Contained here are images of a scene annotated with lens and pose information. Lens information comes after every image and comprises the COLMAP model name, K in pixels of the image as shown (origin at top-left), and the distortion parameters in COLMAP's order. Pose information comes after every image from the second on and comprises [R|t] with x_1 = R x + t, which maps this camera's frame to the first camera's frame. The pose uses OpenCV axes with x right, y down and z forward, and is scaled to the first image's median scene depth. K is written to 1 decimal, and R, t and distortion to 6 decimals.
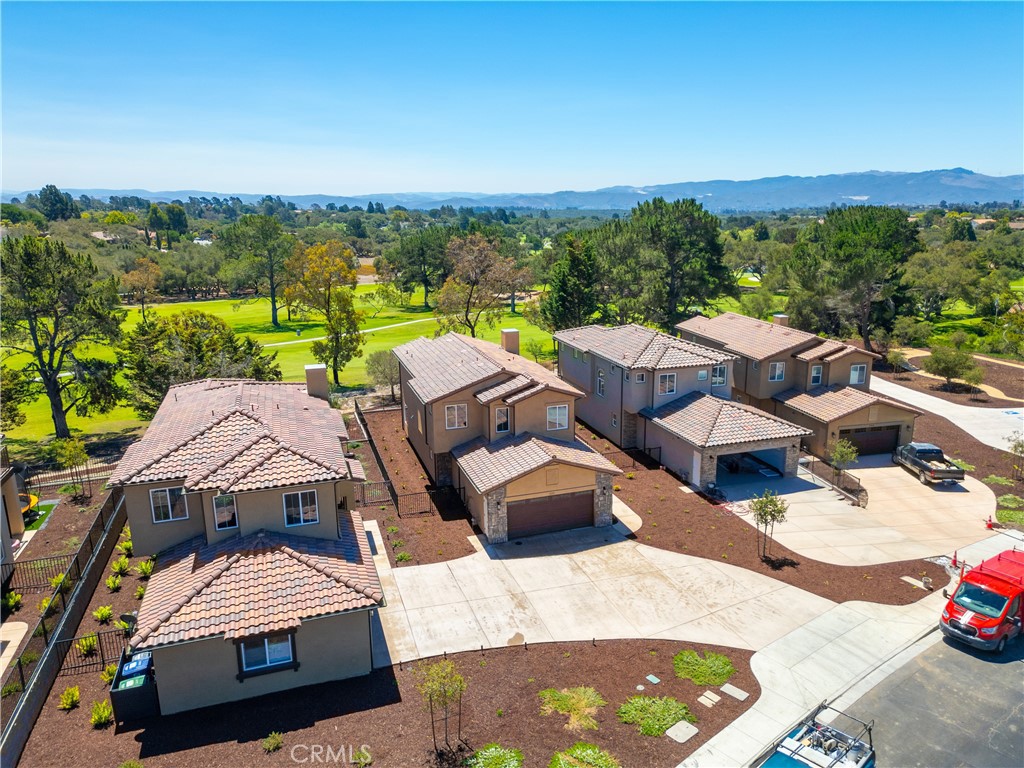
lens RADIAL K [[718.3, 0, 514.1], [0, 718.3, 383.7], [0, 0, 1]] dist [0.082067, -0.083702]
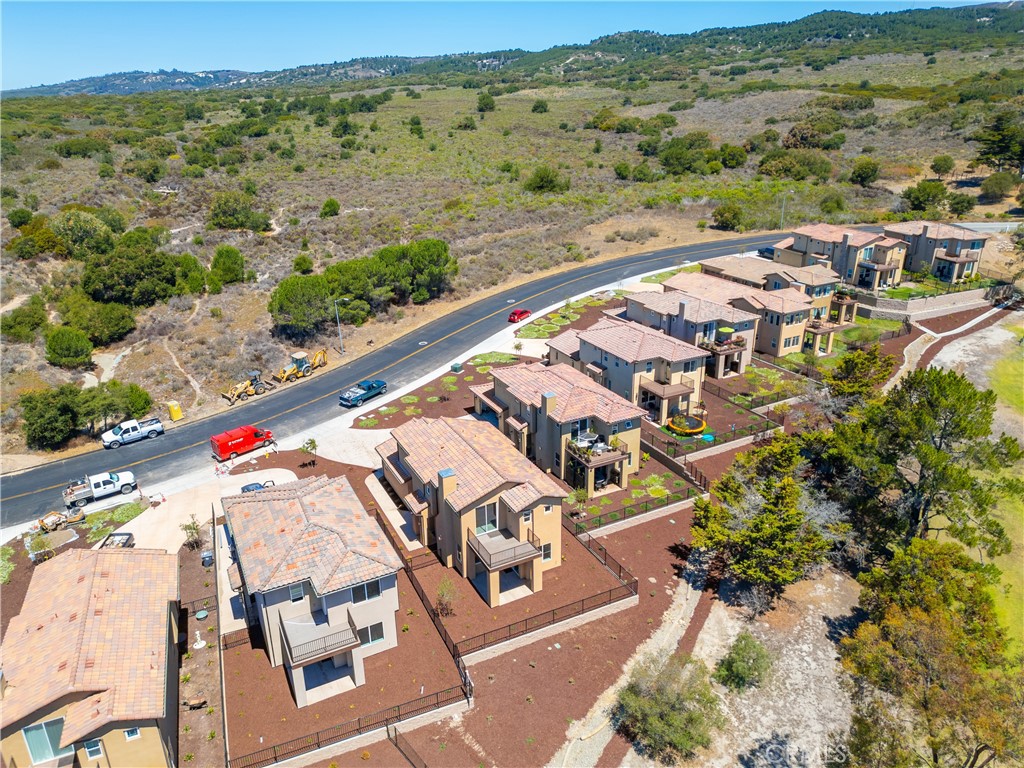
lens RADIAL K [[718.3, 0, 514.1], [0, 718.3, 383.7], [0, 0, 1]] dist [0.082067, -0.083702]
pose [[-0.986506, 0.086752, -0.138849, 0.043566], [-0.010908, 0.811366, 0.584436, -1.110113], [0.163359, 0.578065, -0.799472, 2.490693]]
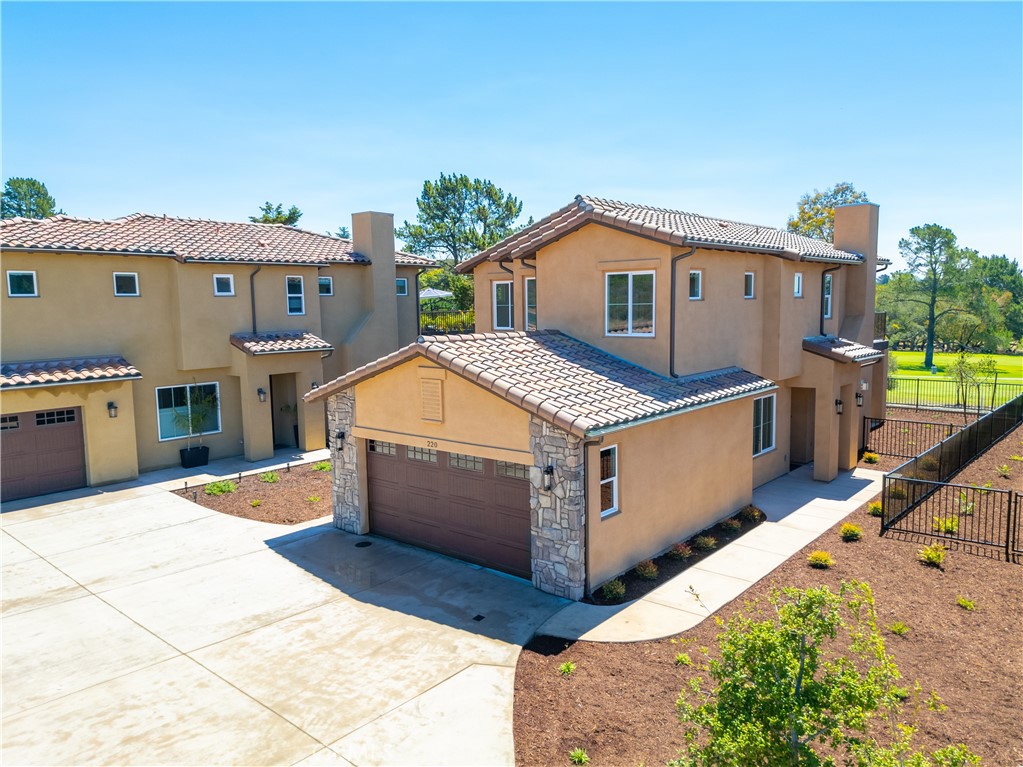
lens RADIAL K [[730.0, 0, 511.5], [0, 730.0, 383.5], [0, 0, 1]] dist [0.068349, -0.070062]
pose [[0.521147, 0.098035, -0.847818, 0.403454], [-0.199123, 0.979932, -0.009088, 0.116761], [0.829913, 0.173556, 0.530210, 0.828958]]
